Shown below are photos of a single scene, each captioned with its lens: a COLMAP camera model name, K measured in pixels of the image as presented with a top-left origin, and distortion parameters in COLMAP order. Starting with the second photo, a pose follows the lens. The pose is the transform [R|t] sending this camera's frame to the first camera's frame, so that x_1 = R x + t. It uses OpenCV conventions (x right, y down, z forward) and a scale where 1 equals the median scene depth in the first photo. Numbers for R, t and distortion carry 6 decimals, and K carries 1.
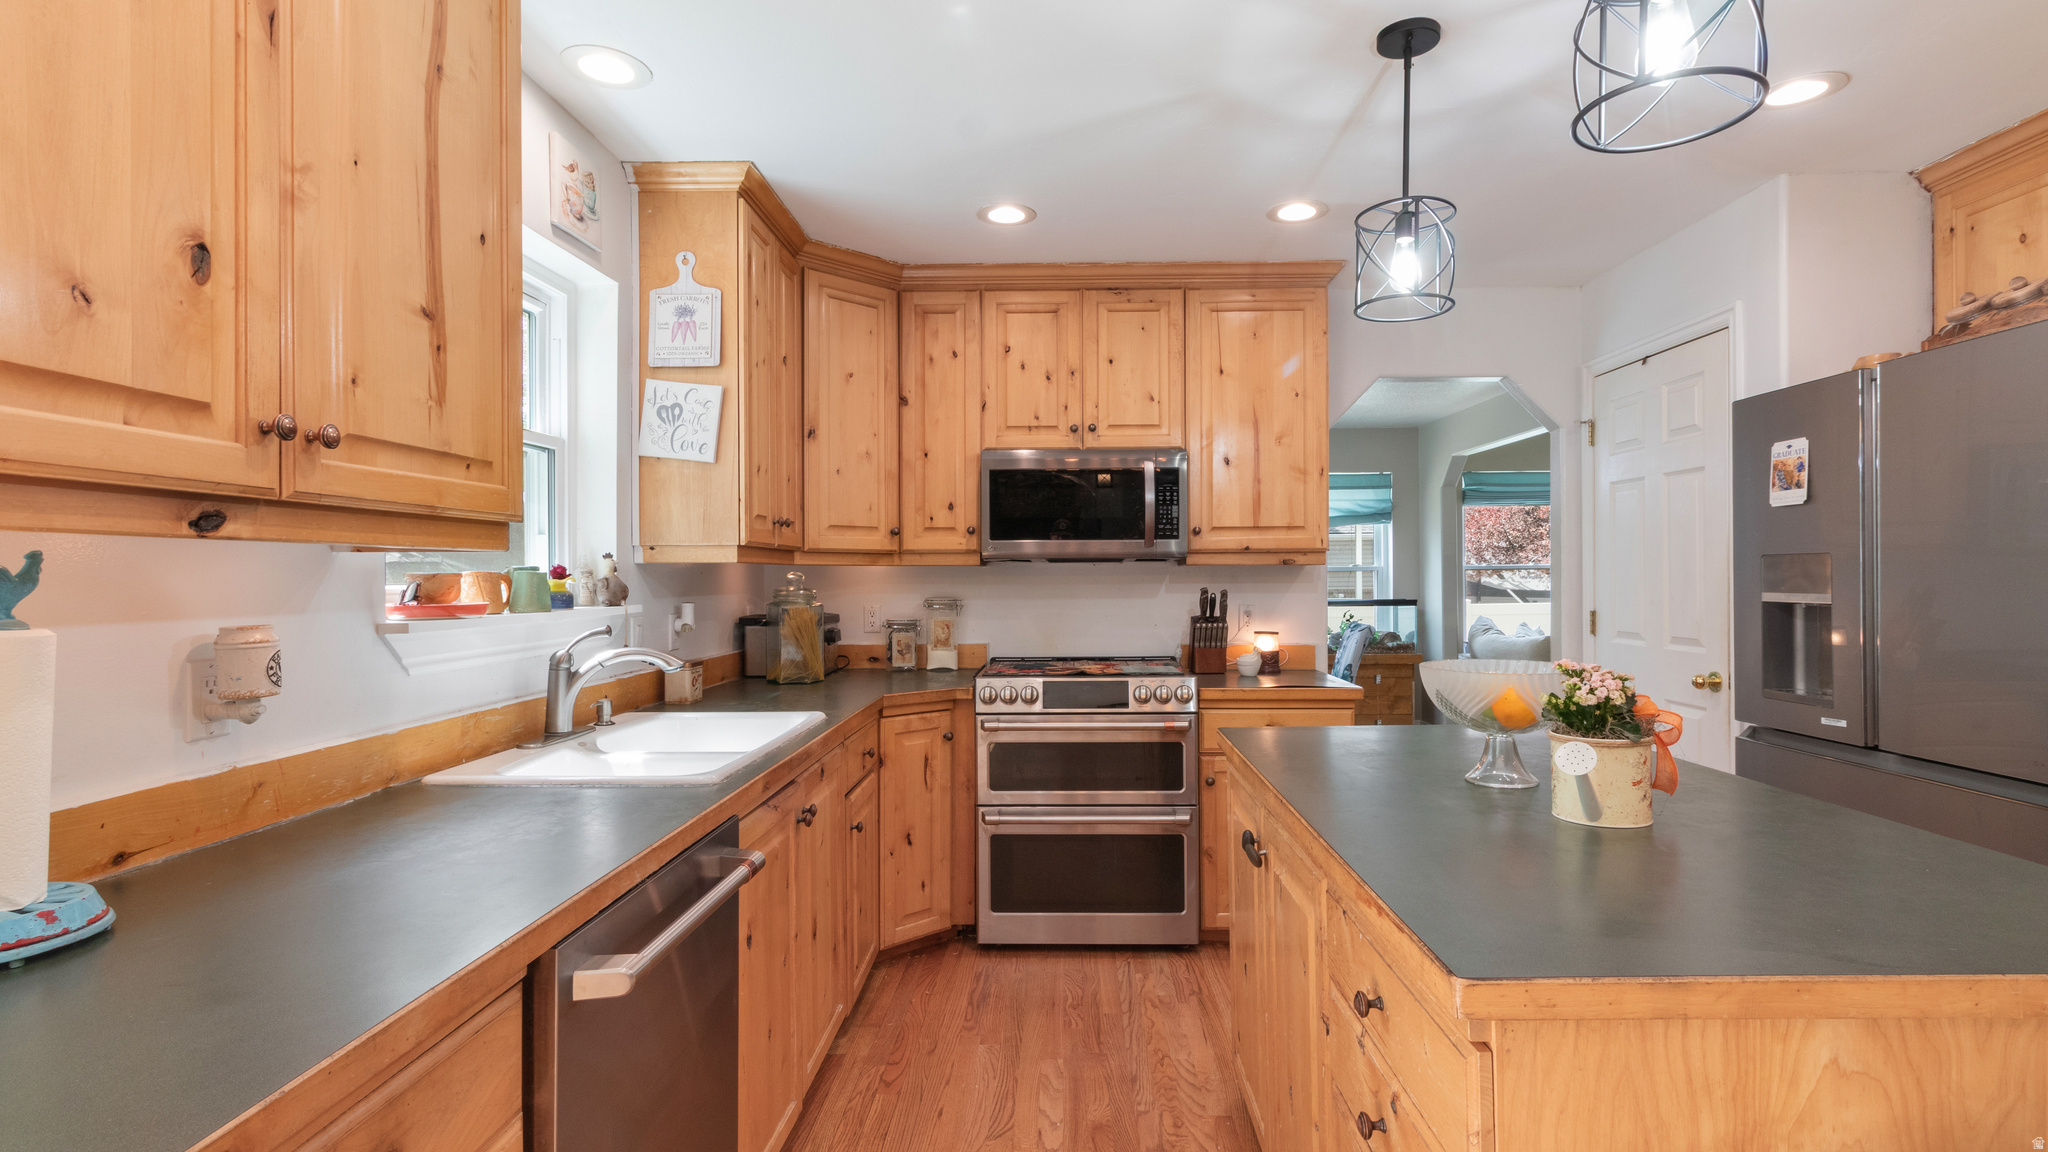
lens RADIAL K [[947.7, 0, 1048.6], [0, 947.7, 579.3], [0, 0, 1]] dist [-0.000356, 0.001867]
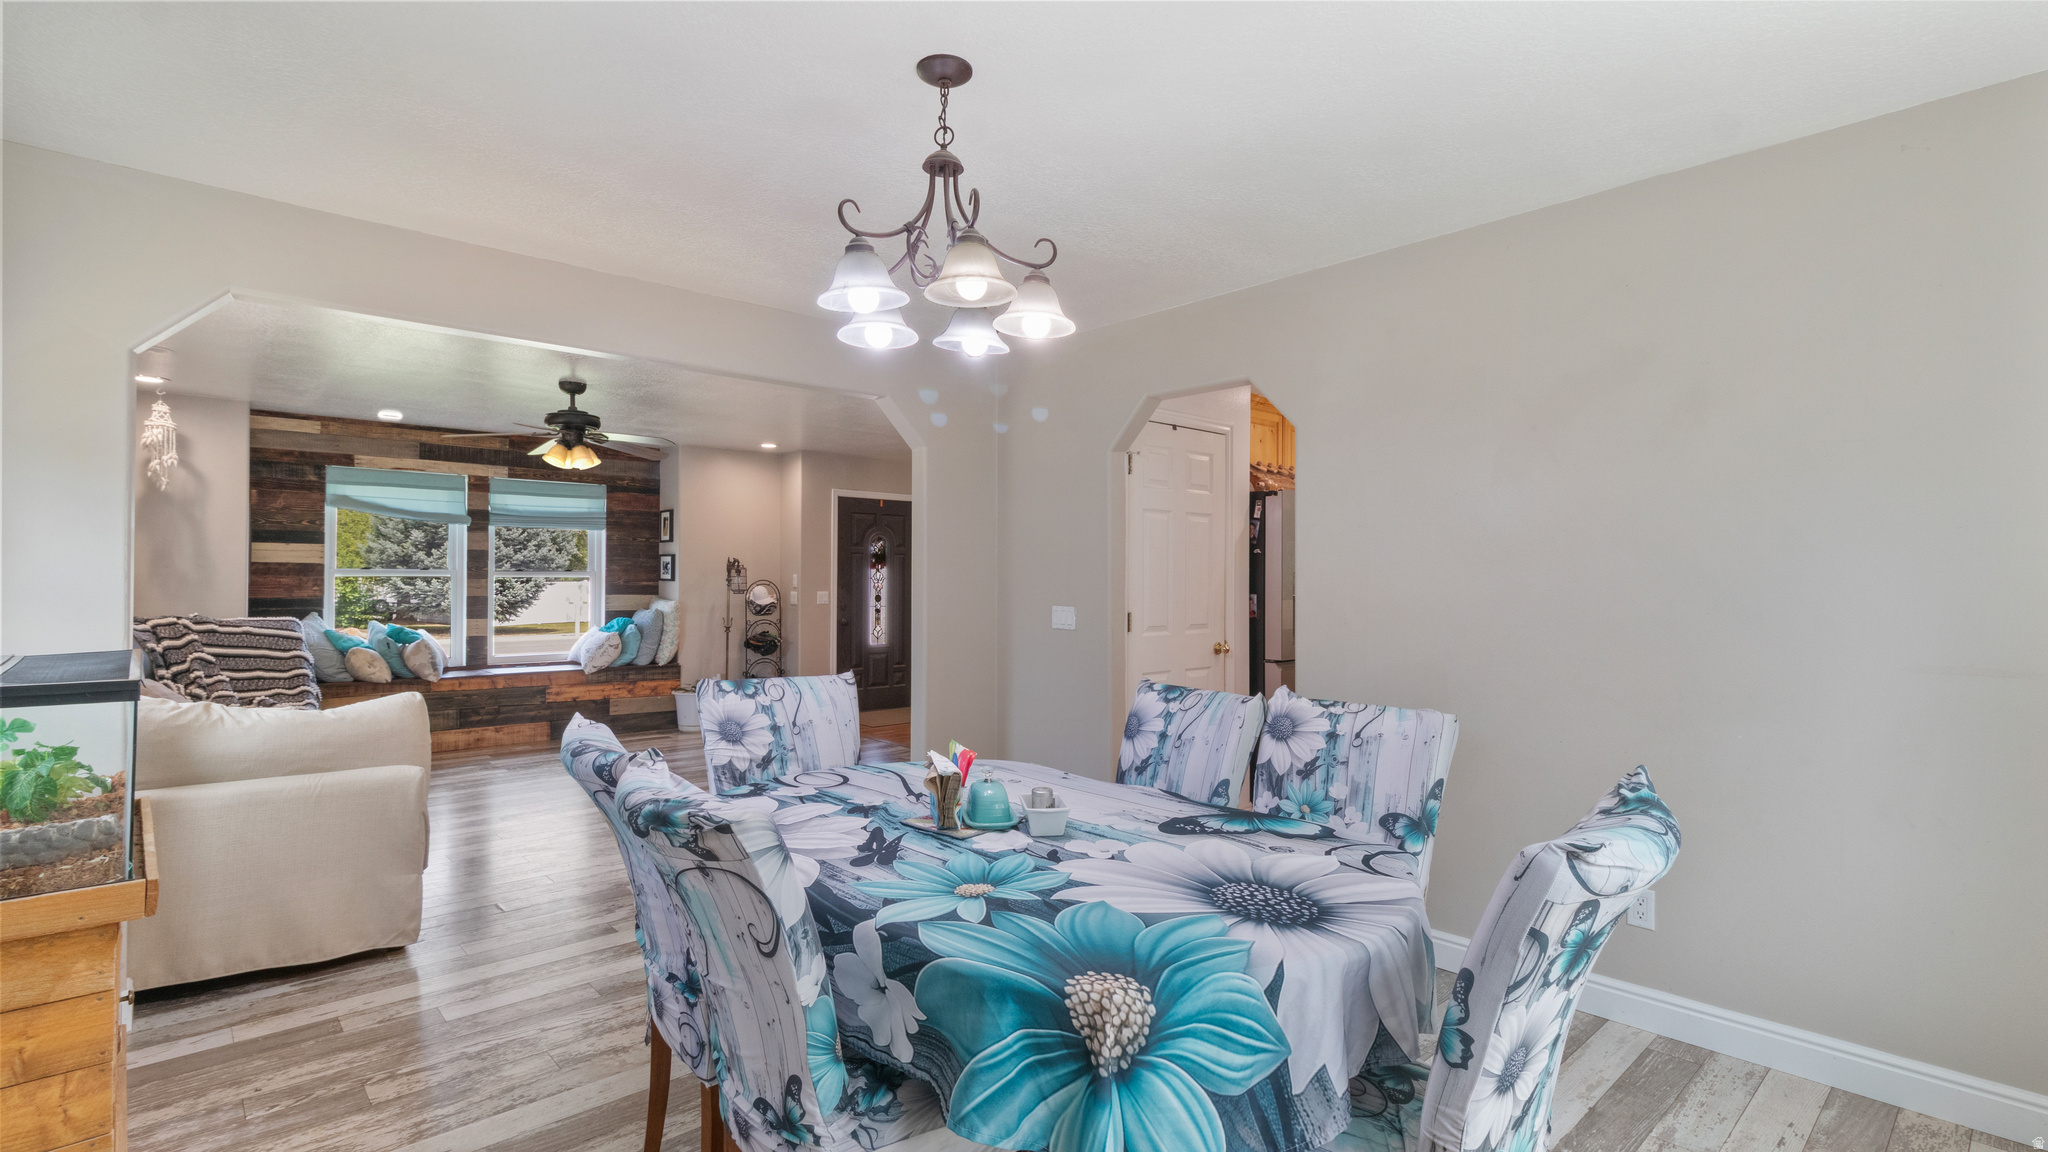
lens RADIAL K [[947.7, 0, 1043.6], [0, 947.7, 568.5], [0, 0, 1]] dist [-0.000356, 0.001867]
pose [[-0.701551, 0.013833, 0.712485, -0.217040], [0.005145, 0.999884, -0.014347, -0.005790], [-0.712601, -0.006400, -0.701540, 2.066497]]
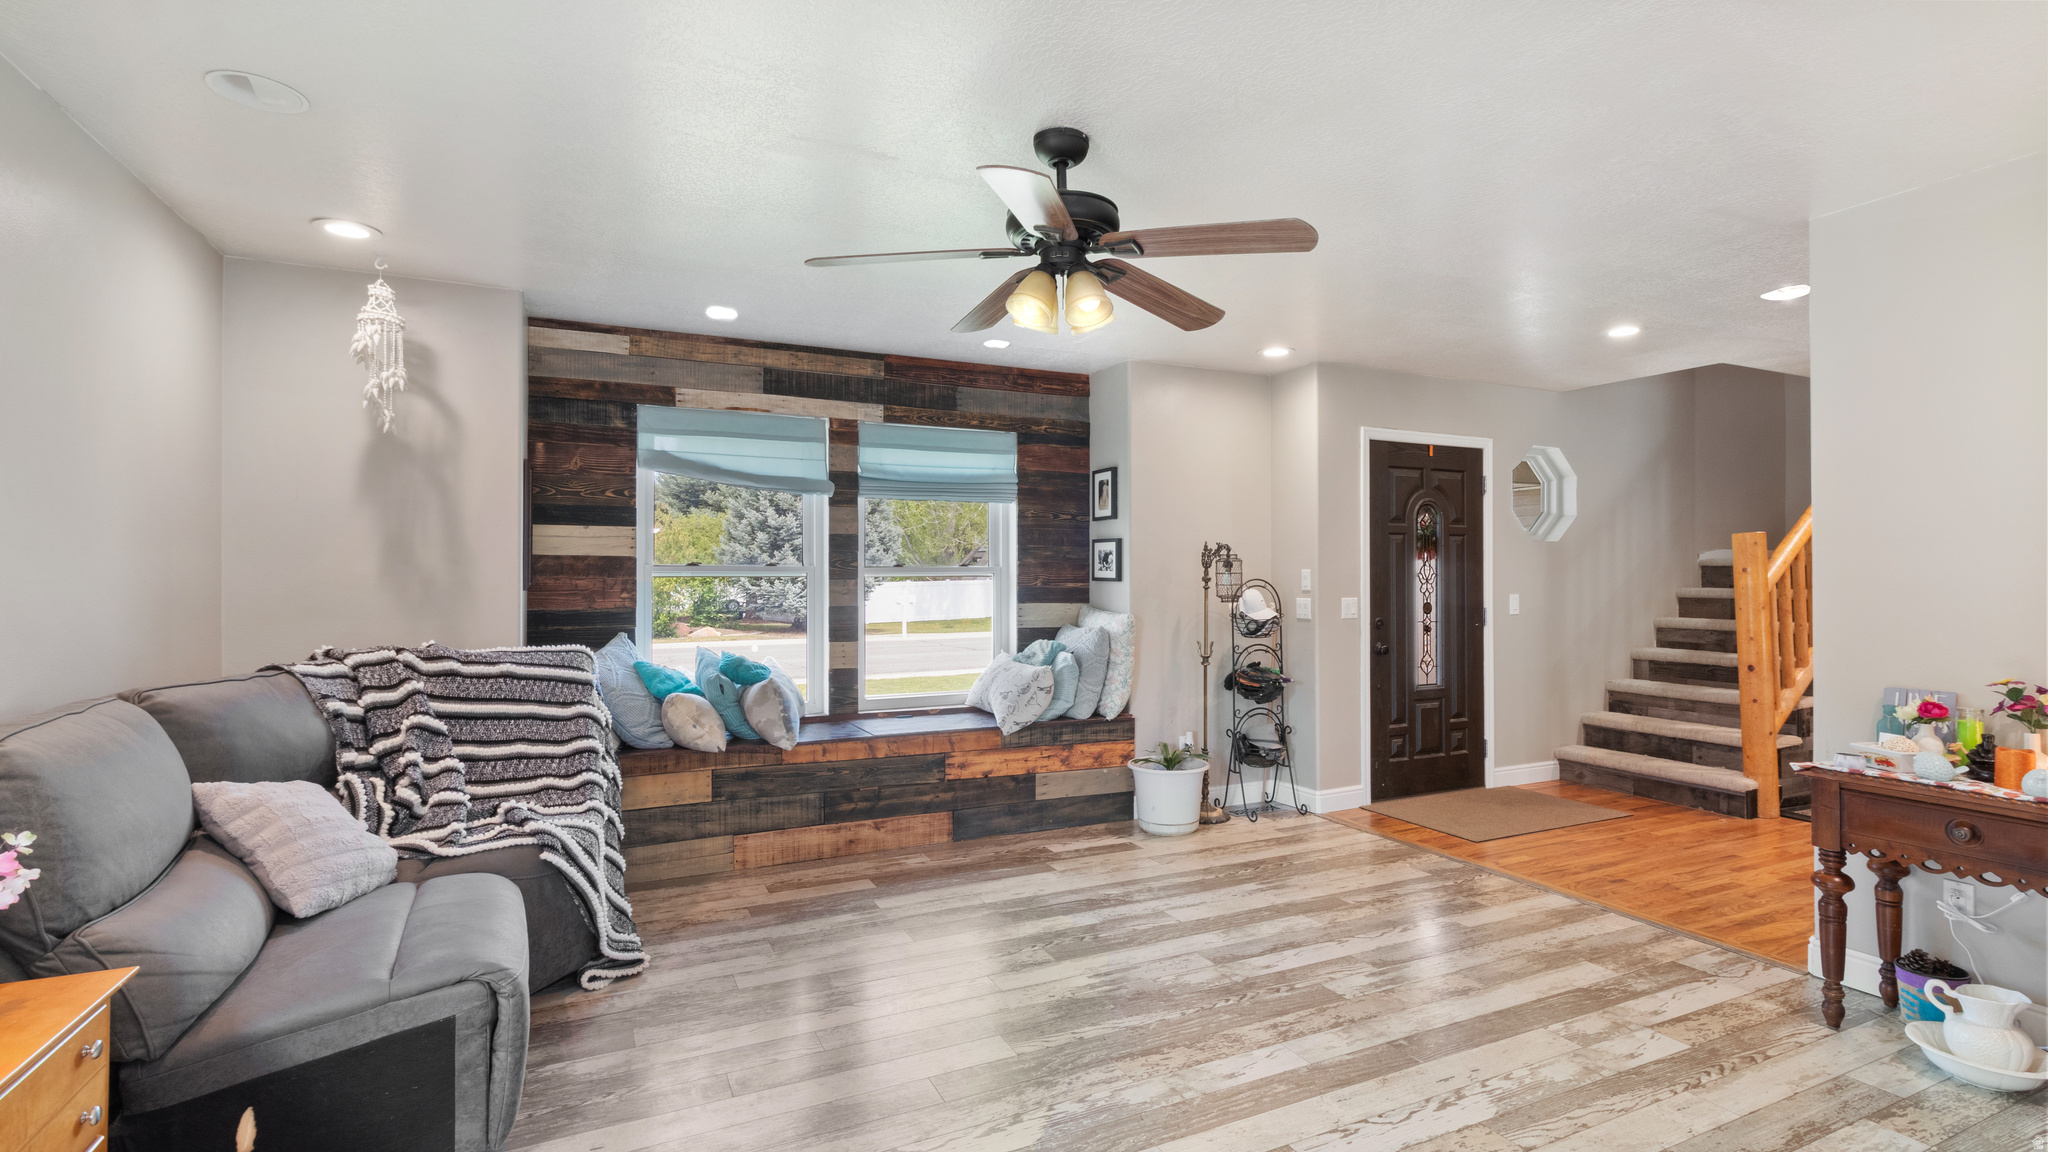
lens RADIAL K [[947.7, 0, 1044.0], [0, 947.7, 566.9], [0, 0, 1]] dist [-0.000356, 0.001867]
pose [[-0.463841, 0.019153, 0.885711, 0.870648], [0.009540, 0.999816, -0.016625, -0.012421], [-0.885867, 0.000738, -0.463939, 1.852199]]
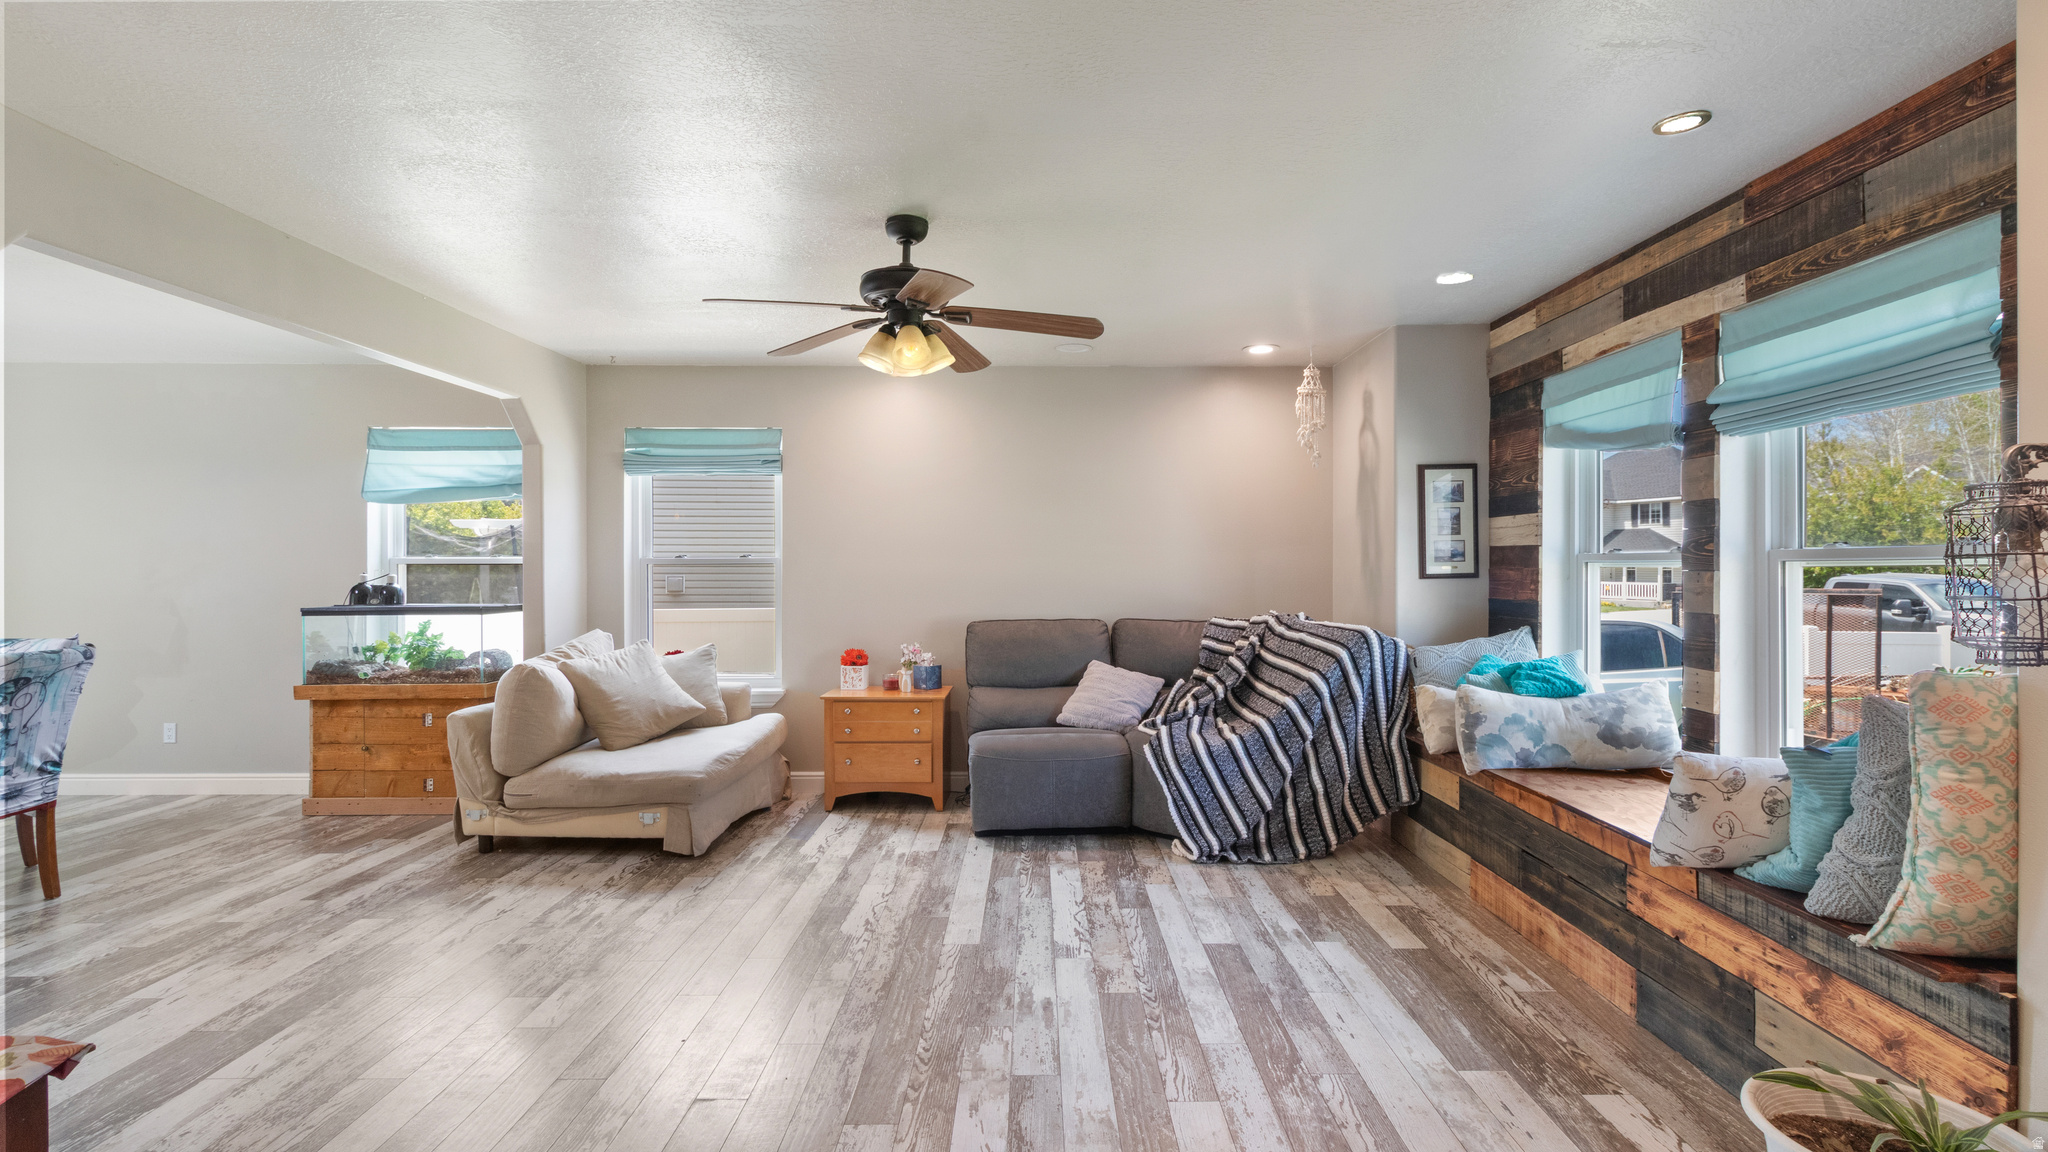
lens RADIAL K [[947.7, 0, 1040.5], [0, 947.7, 565.6], [0, 0, 1]] dist [-0.000356, 0.001867]
pose [[0.999201, 0.008439, 0.039063, 1.589285], [-0.008160, 0.999940, -0.007291, -0.013734], [-0.039122, 0.006966, 0.999210, 0.598236]]
